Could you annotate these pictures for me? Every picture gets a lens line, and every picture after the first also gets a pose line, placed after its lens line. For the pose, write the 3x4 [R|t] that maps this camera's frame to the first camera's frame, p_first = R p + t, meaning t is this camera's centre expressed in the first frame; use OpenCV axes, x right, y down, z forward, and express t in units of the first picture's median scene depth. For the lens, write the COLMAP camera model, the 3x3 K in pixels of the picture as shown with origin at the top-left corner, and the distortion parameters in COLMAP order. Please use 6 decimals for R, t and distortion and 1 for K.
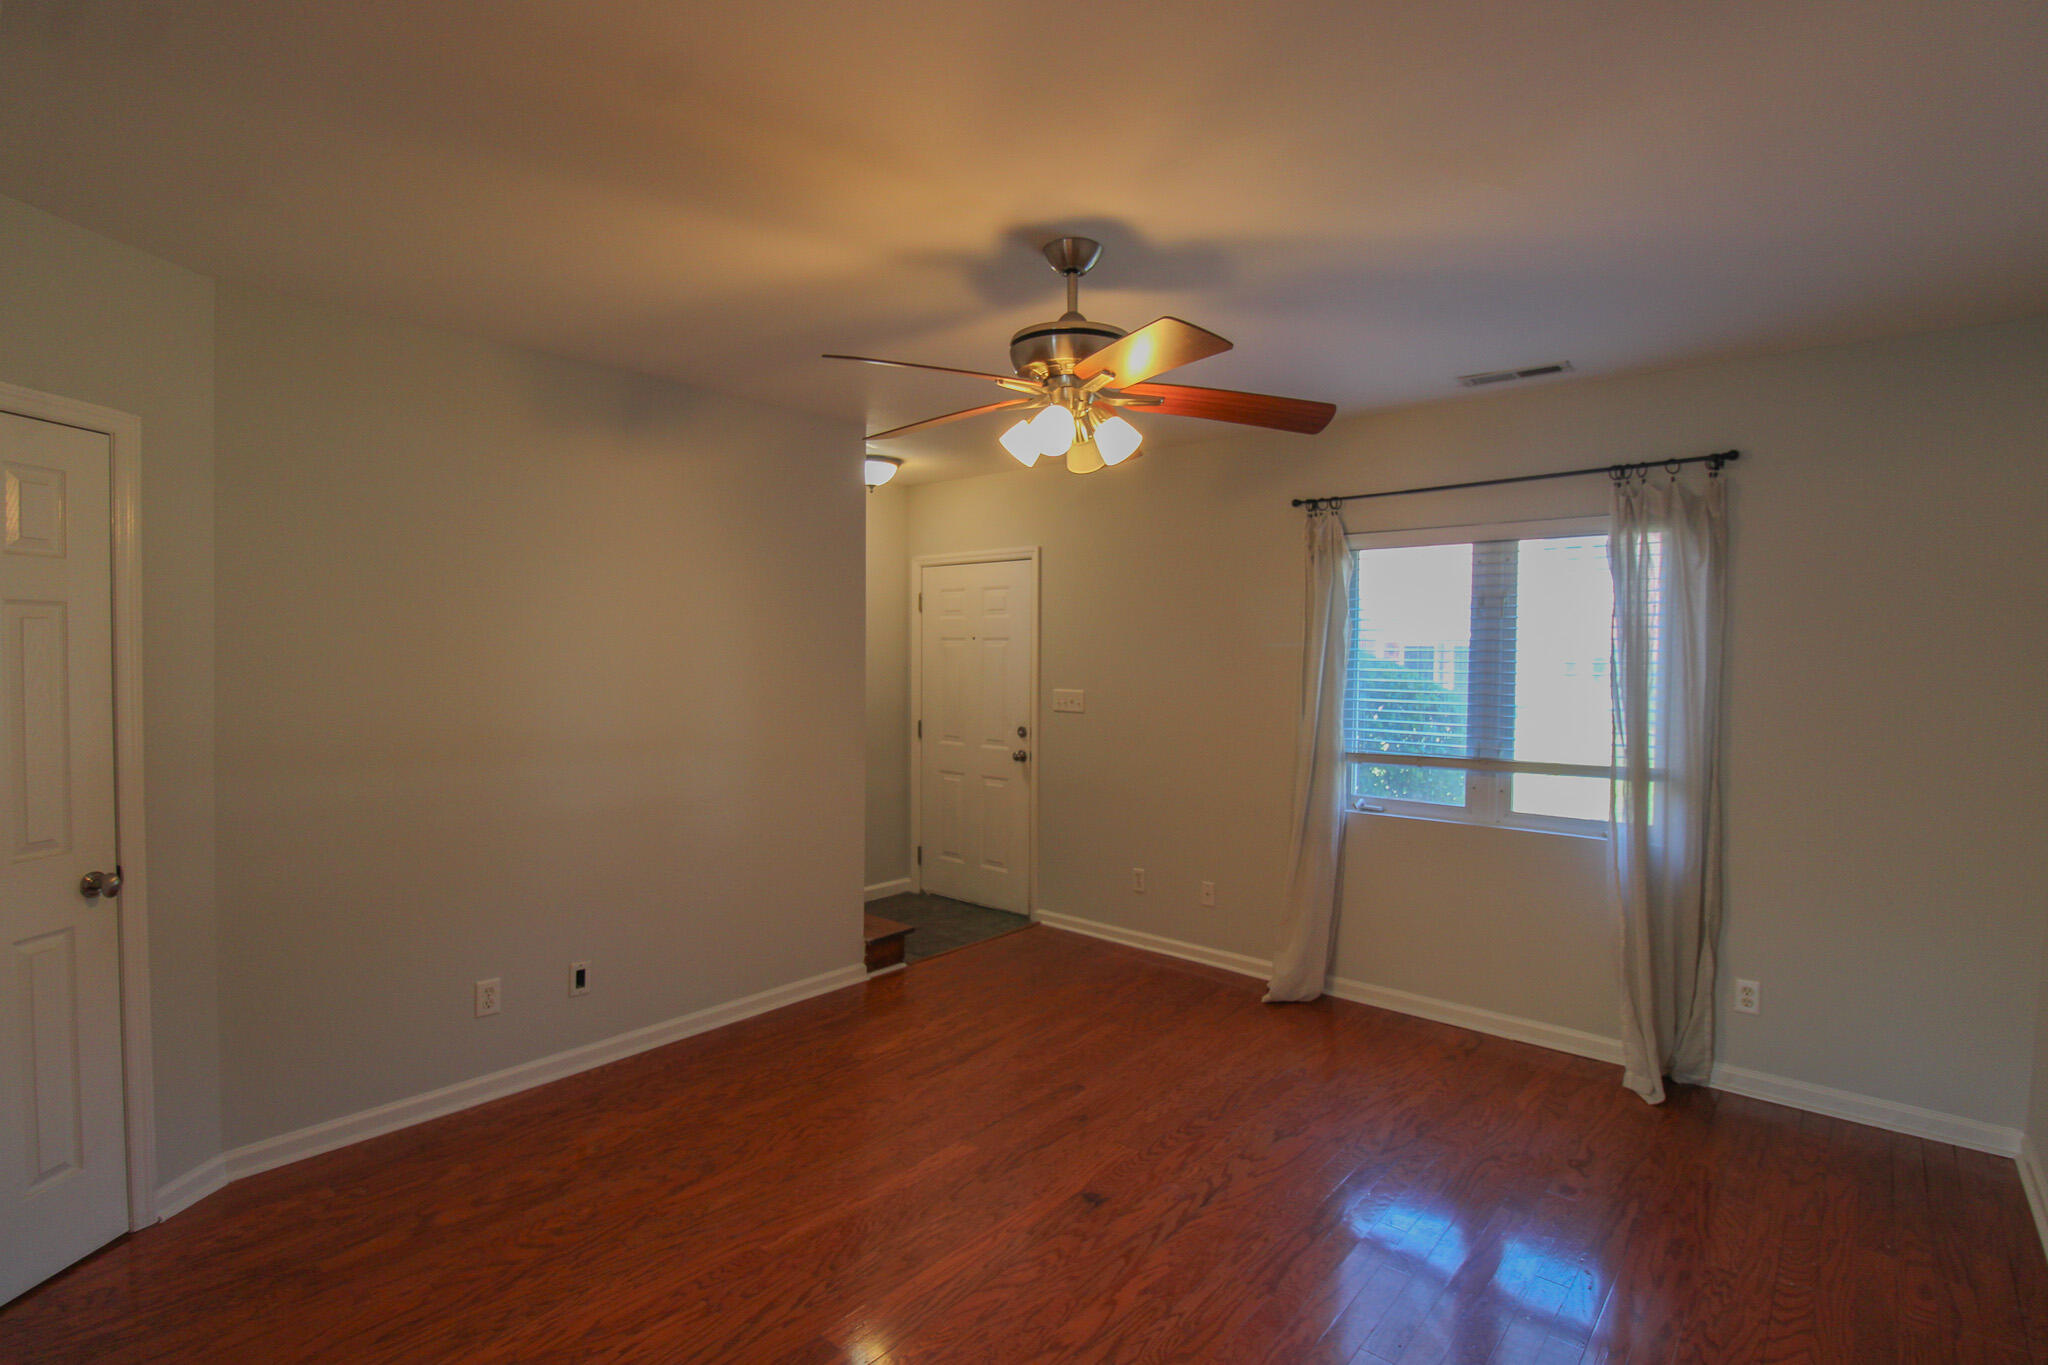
lens RADIAL K [[948.0, 0, 1018.5], [0, 948.0, 672.3], [0, 0, 1]] dist [-0.013339, -0.007912]
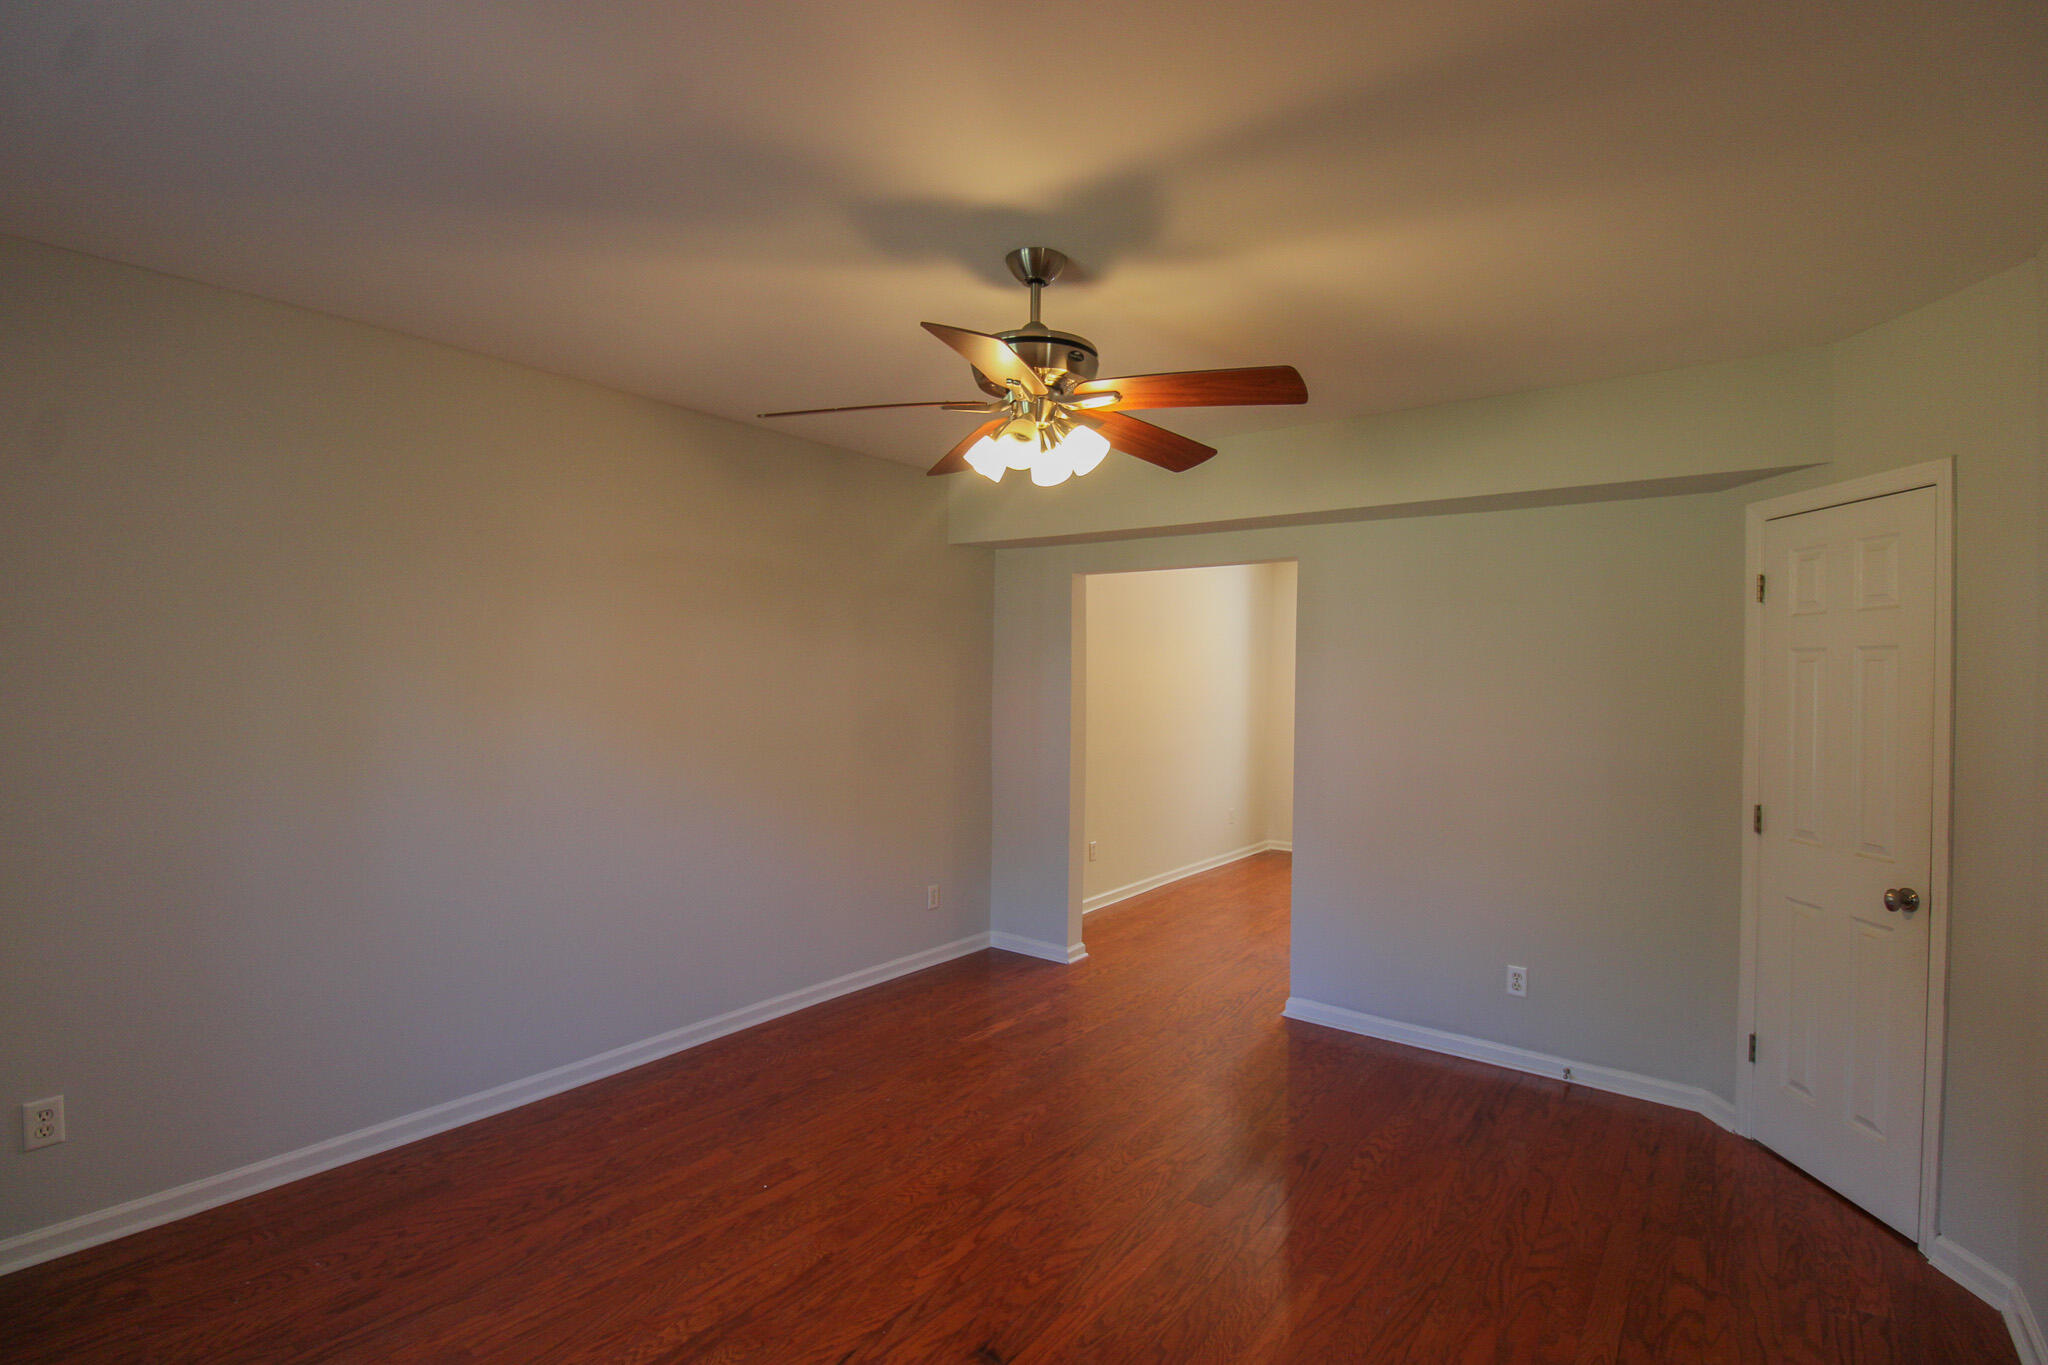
lens RADIAL K [[948.0, 0, 1037.3], [0, 948.0, 680.1], [0, 0, 1]] dist [-0.013339, -0.007912]
pose [[-0.995956, -0.021519, -0.087231, 0.086836], [-0.023017, 0.999604, 0.016209, -0.016999], [0.086847, 0.018152, -0.996056, 1.302385]]
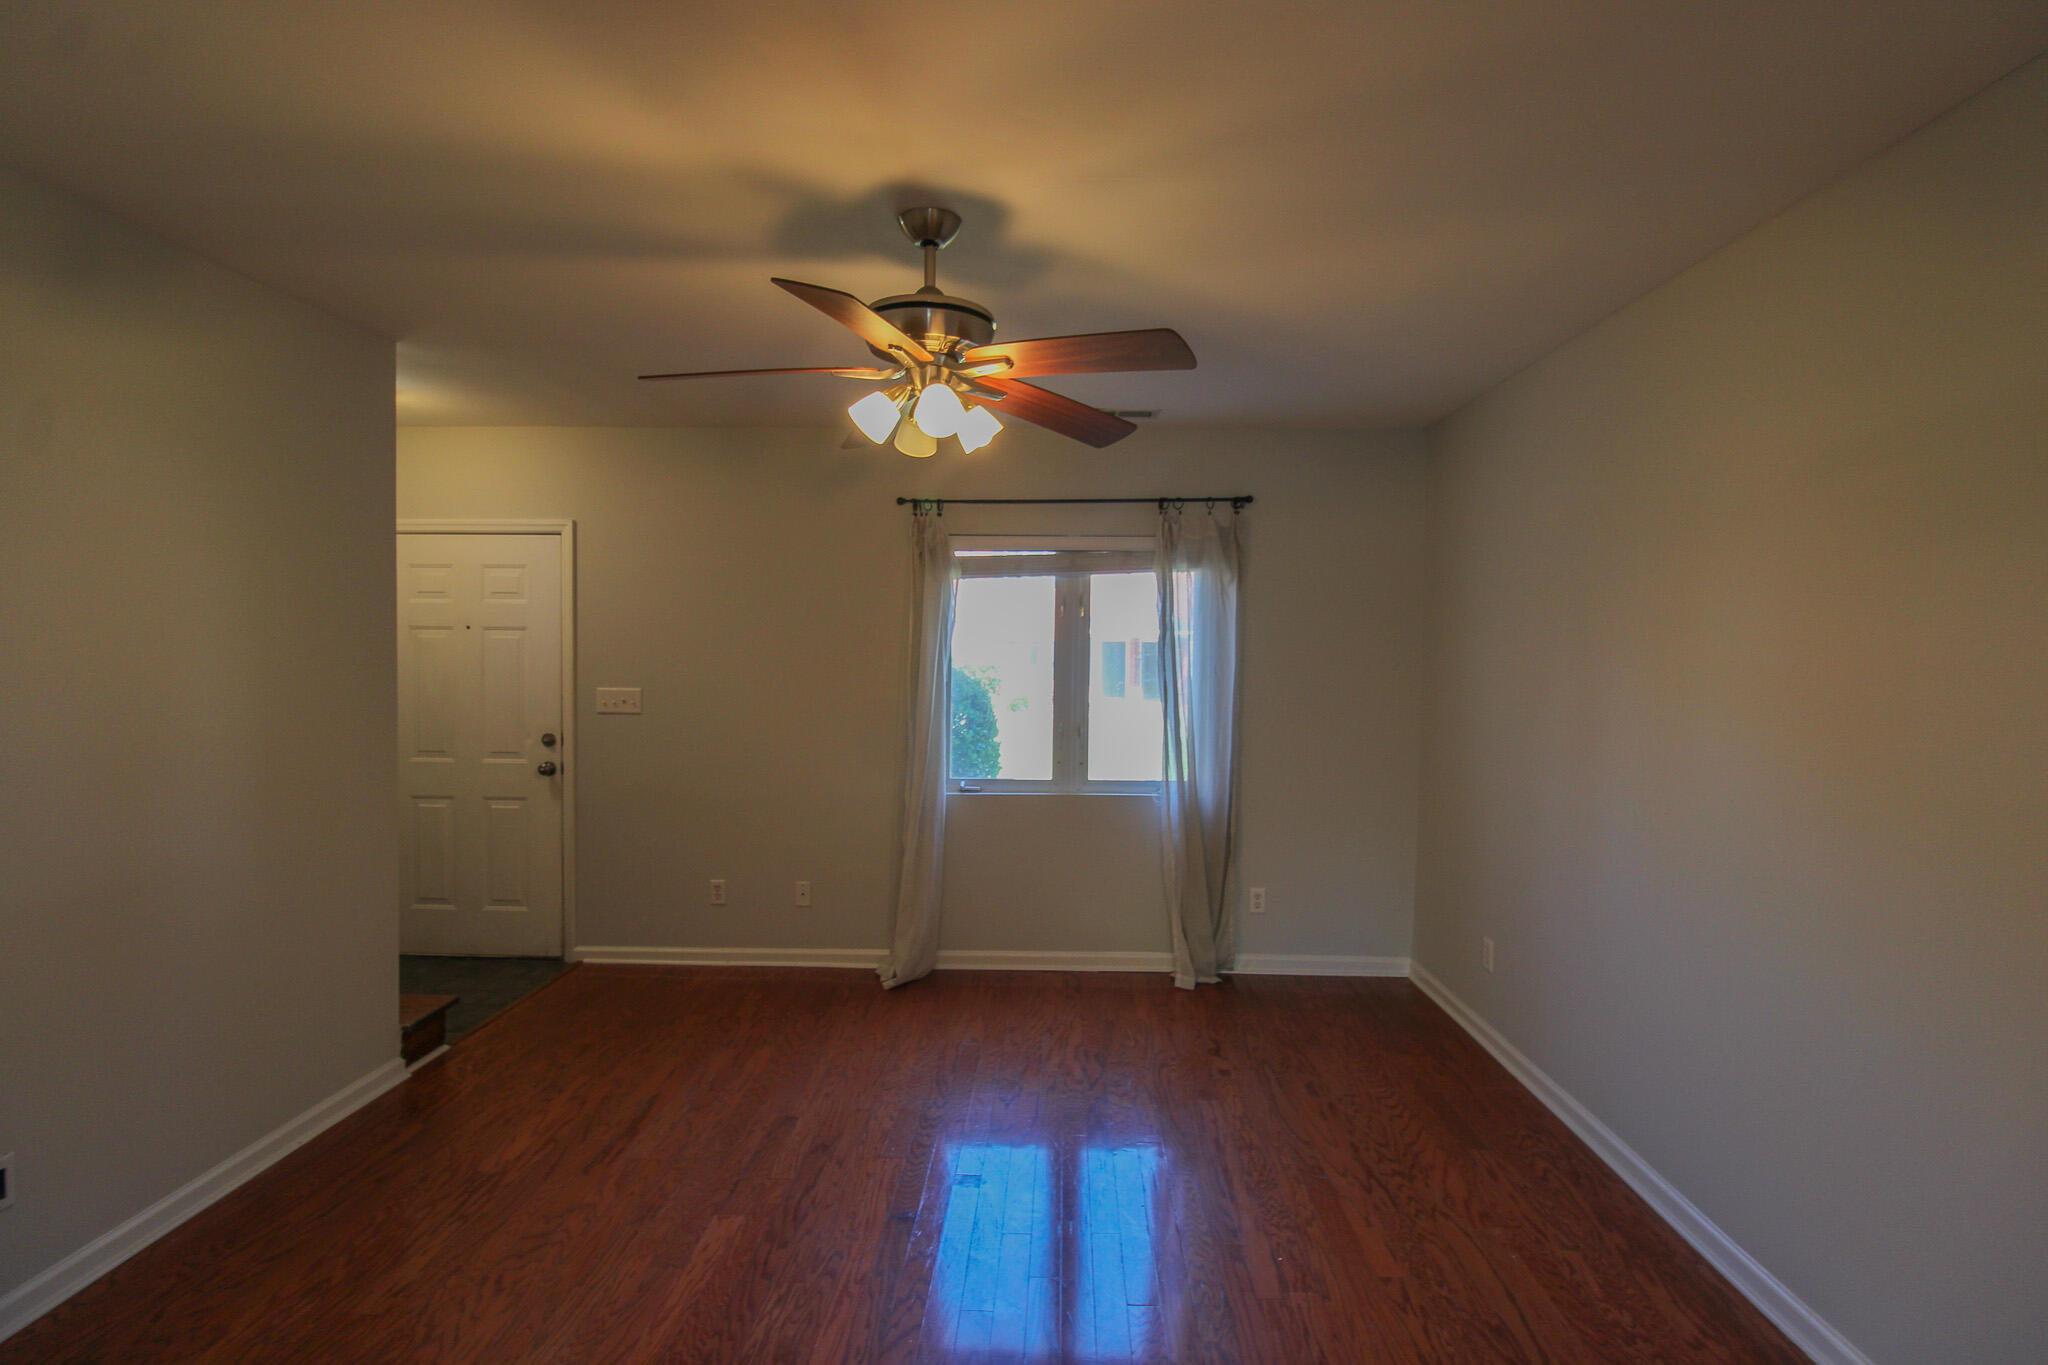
lens RADIAL K [[948.0, 0, 1030.7], [0, 948.0, 669.3], [0, 0, 1]] dist [-0.013339, -0.007912]
pose [[0.775664, -0.013388, 0.631004, -0.306054], [0.011216, 0.999910, 0.007428, -0.001817], [-0.631047, 0.001315, 0.775744, 0.131471]]
